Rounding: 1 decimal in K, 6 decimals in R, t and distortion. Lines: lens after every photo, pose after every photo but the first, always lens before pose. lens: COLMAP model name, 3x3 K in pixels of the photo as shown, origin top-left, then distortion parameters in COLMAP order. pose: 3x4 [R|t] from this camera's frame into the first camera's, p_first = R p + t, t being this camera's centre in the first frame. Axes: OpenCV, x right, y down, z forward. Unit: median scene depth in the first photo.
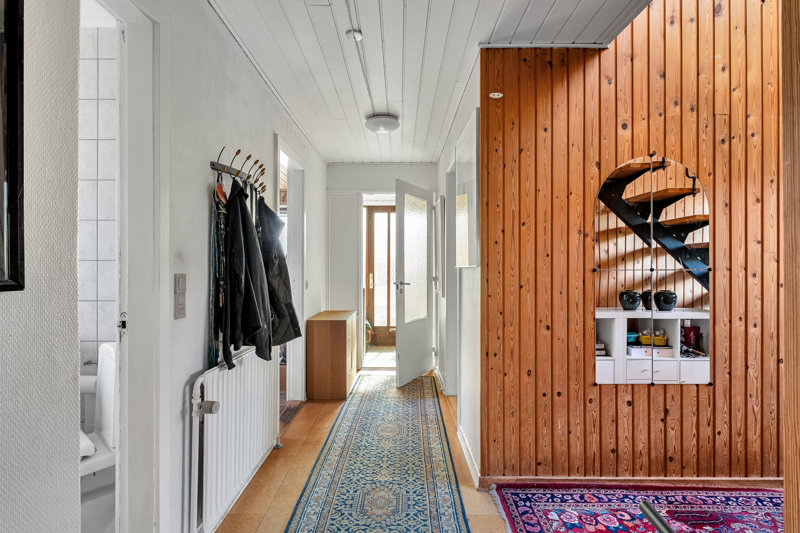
lens RADIAL K [[413.8, 0, 398.6], [0, 413.8, 264.5], [0, 0, 1]] dist [0.001047, 0.000073]
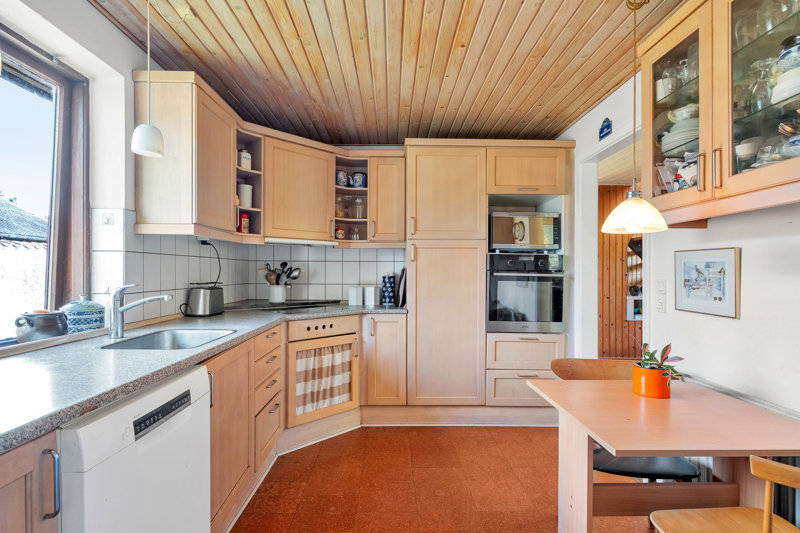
lens RADIAL K [[403.7, 0, 399.7], [0, 403.7, 271.3], [0, 0, 1]] dist [0.003021, -0.000706]
pose [[0.999847, 0.000643, 0.017502, -0.567026], [-0.000708, 0.999993, 0.003703, -0.009719], [-0.017499, -0.003715, 0.999840, -0.855507]]
